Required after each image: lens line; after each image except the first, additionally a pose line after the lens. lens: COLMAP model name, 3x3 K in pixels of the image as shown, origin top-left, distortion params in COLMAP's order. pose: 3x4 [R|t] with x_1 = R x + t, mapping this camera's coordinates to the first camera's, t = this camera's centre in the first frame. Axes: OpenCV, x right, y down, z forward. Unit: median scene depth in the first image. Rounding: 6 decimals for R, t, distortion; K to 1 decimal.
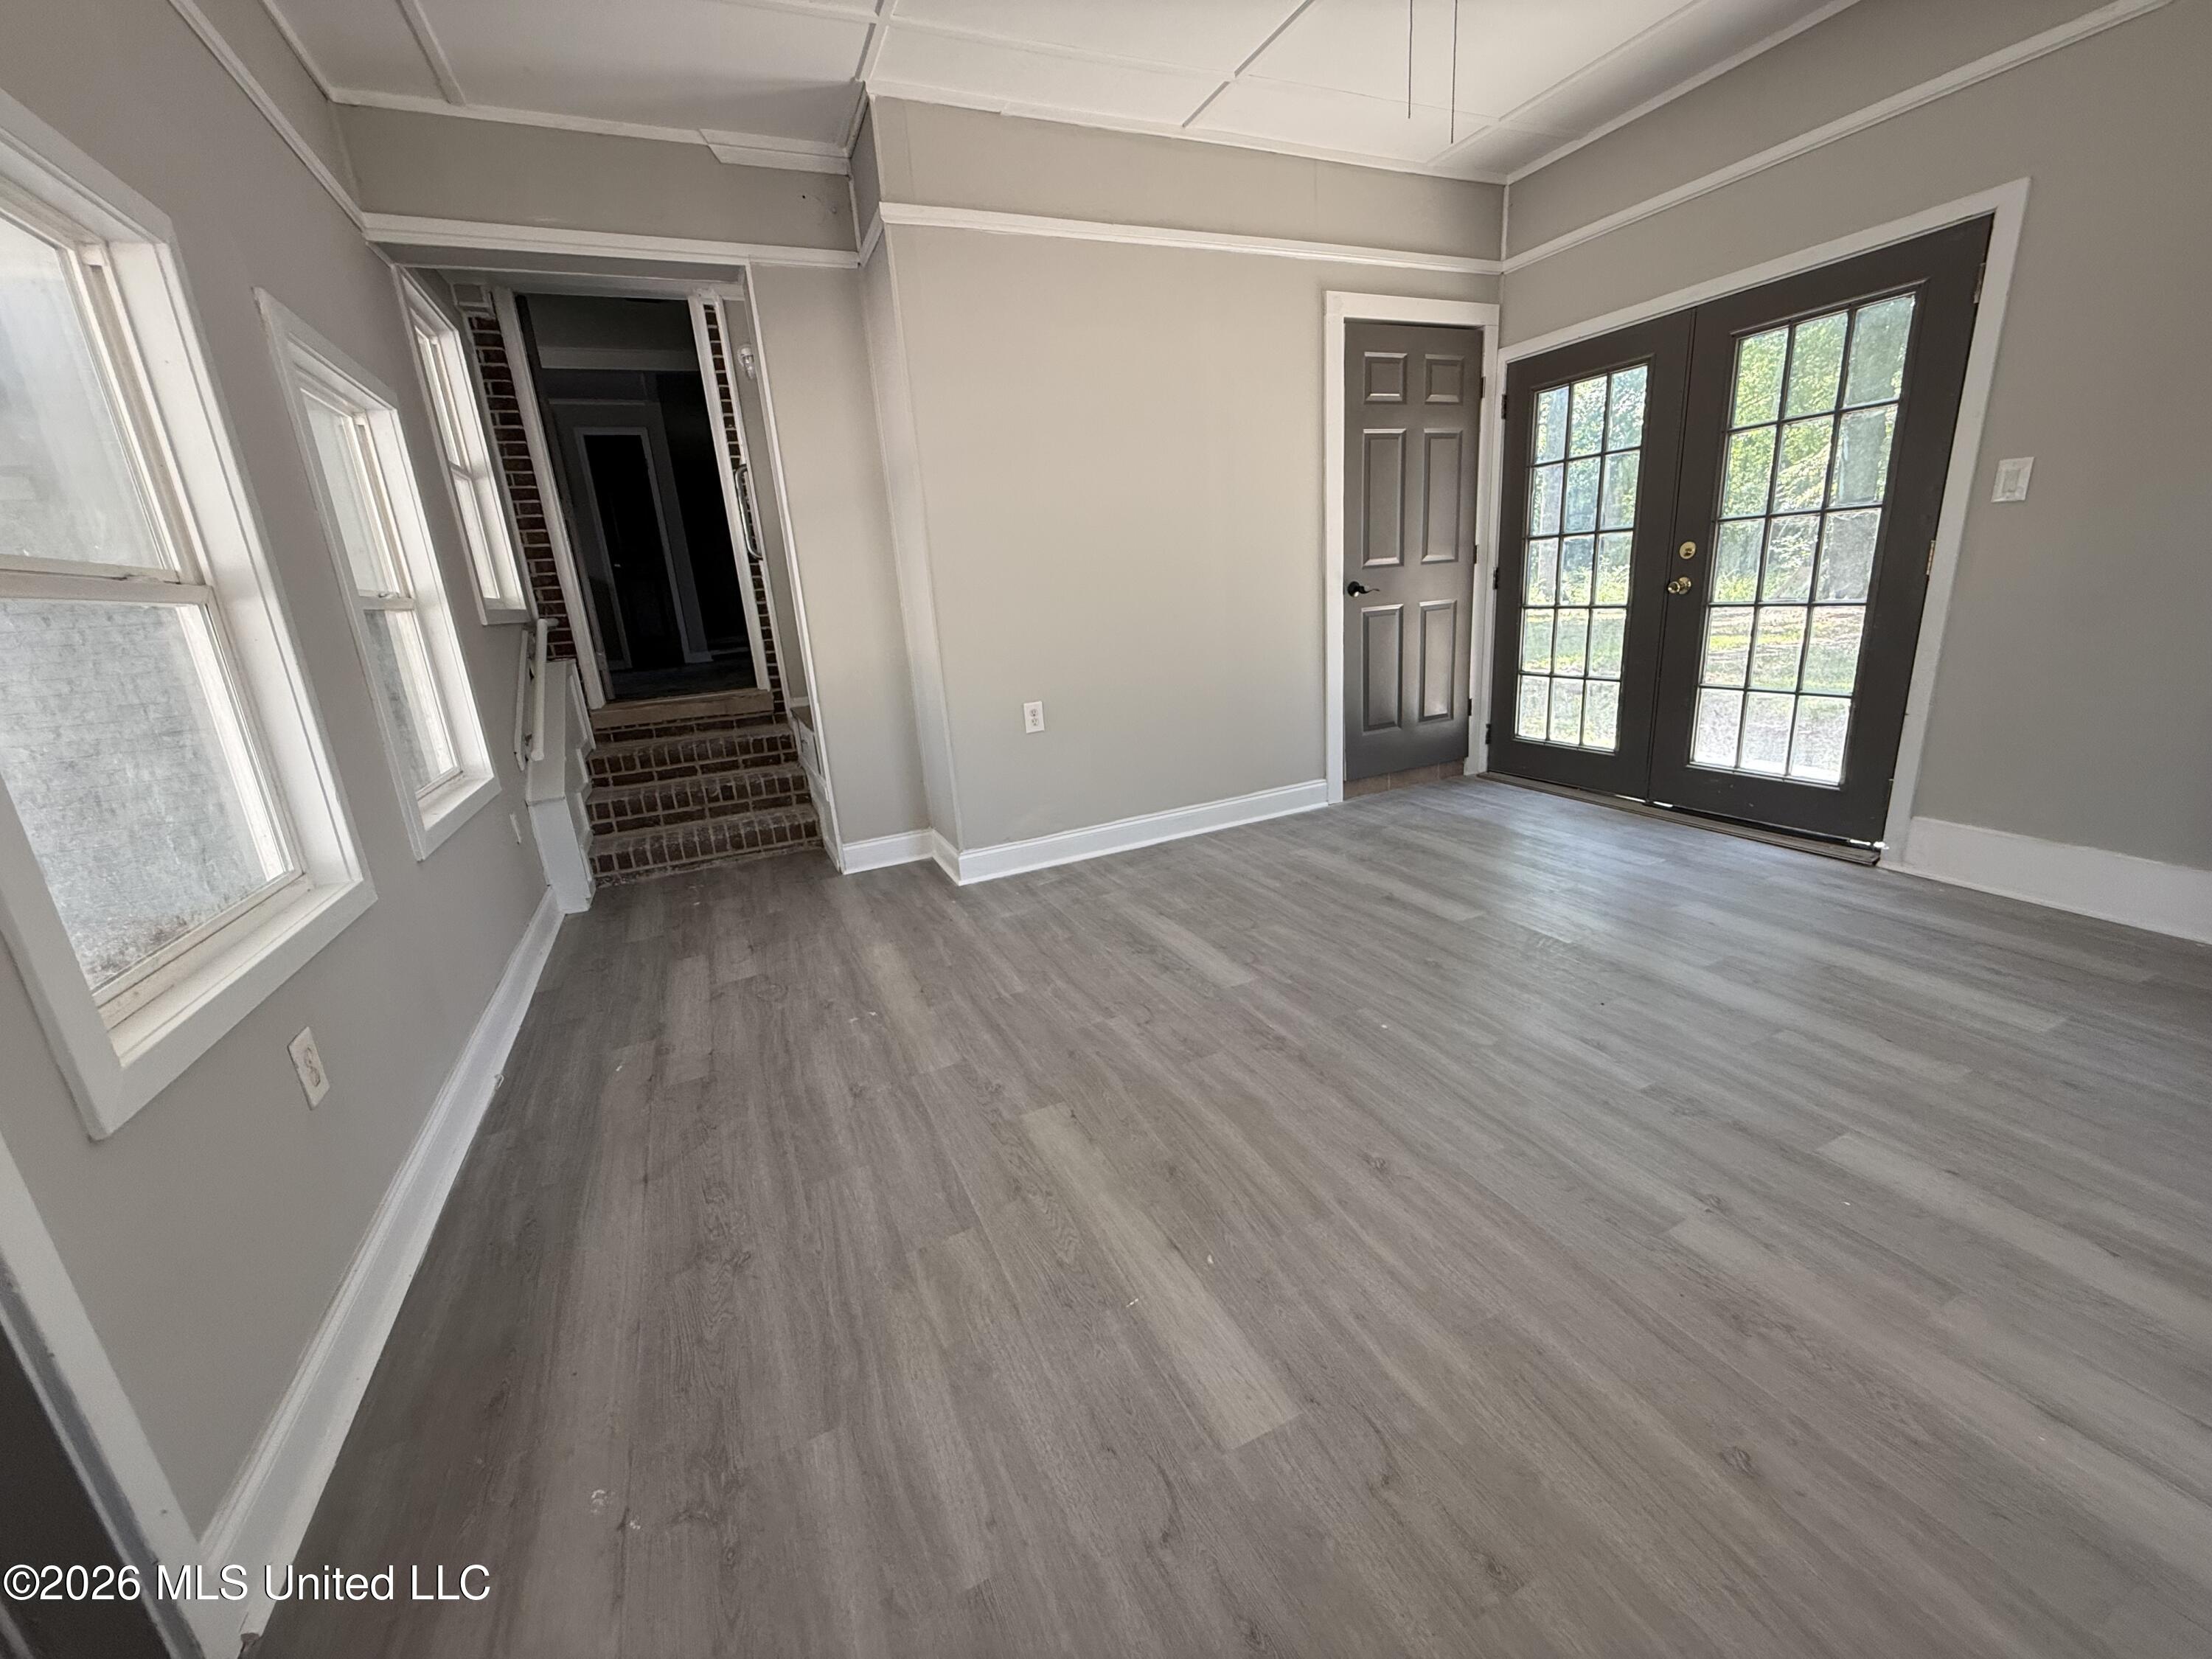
lens RADIAL K [[884.7, 0, 1102.7], [0, 884.7, 831.9], [0, 0, 1]] dist [-0.001384, 0.000318]
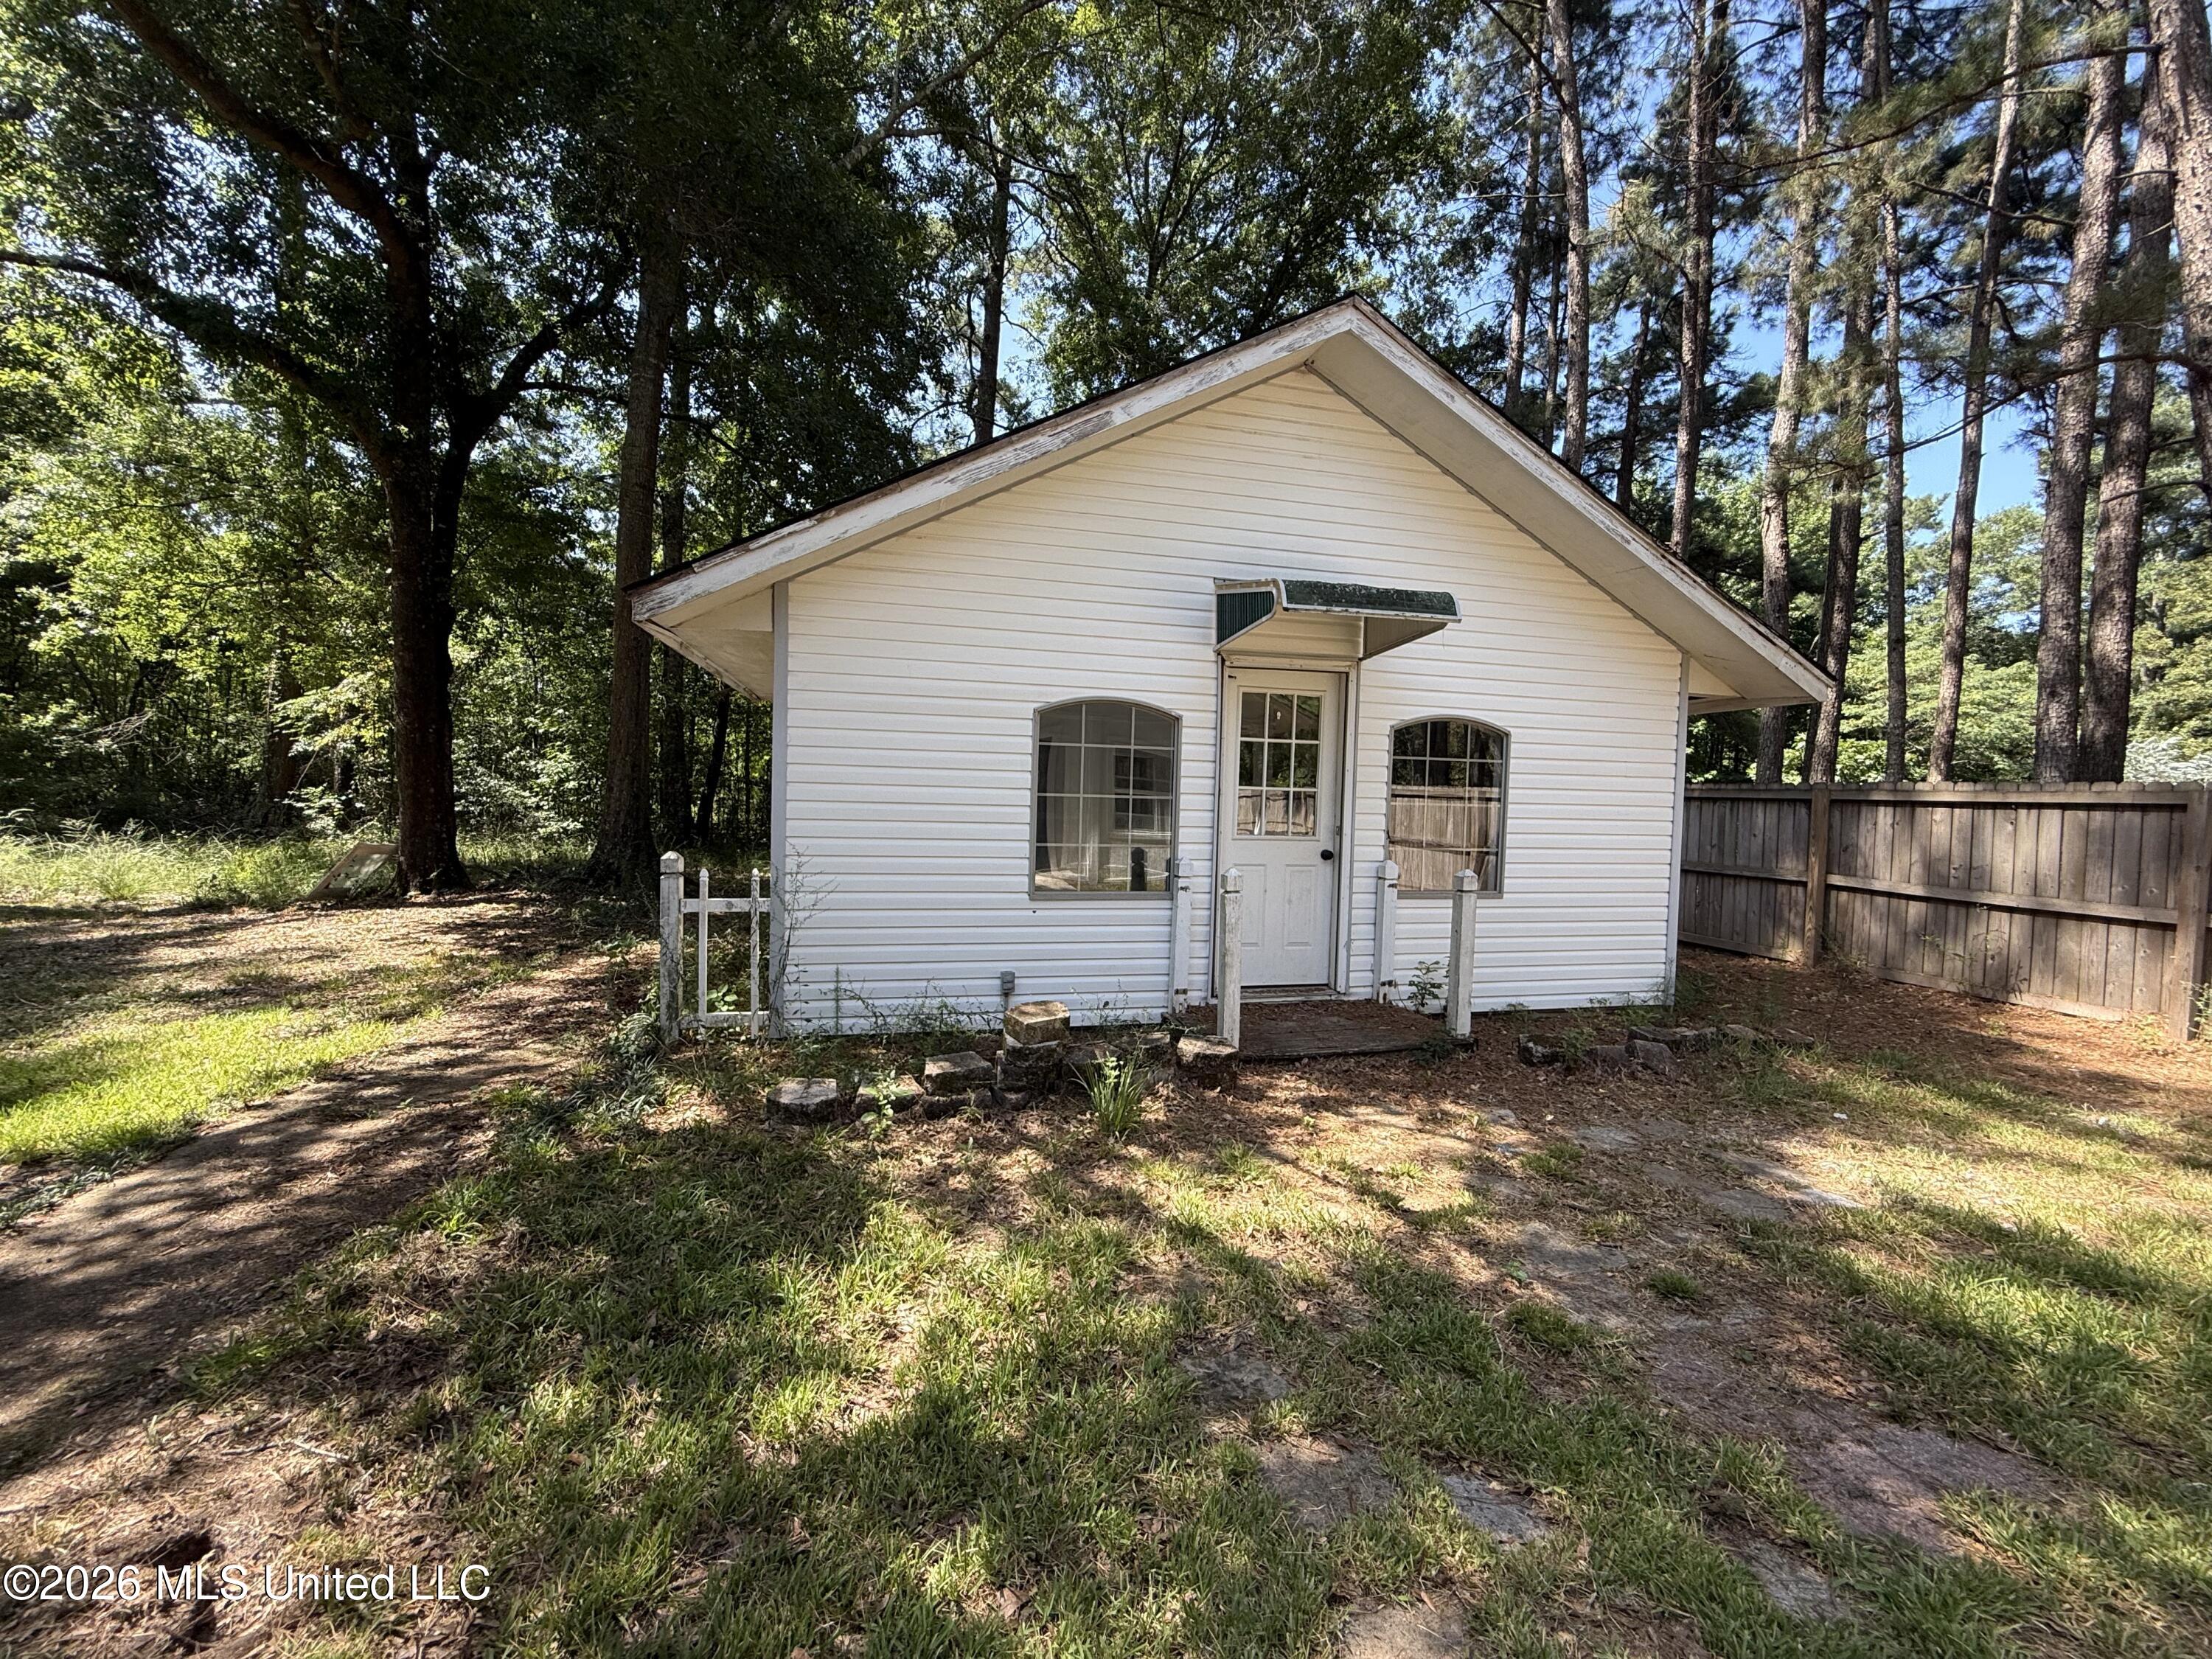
lens RADIAL K [[884.7, 0, 1102.5], [0, 884.7, 834.2], [0, 0, 1]] dist [-0.001384, 0.000318]
pose [[0.190635, 0.038722, 0.980897, 0.189517], [0.234775, 0.968426, -0.083858, -0.083934], [-0.953173, 0.246276, 0.175525, 0.263574]]
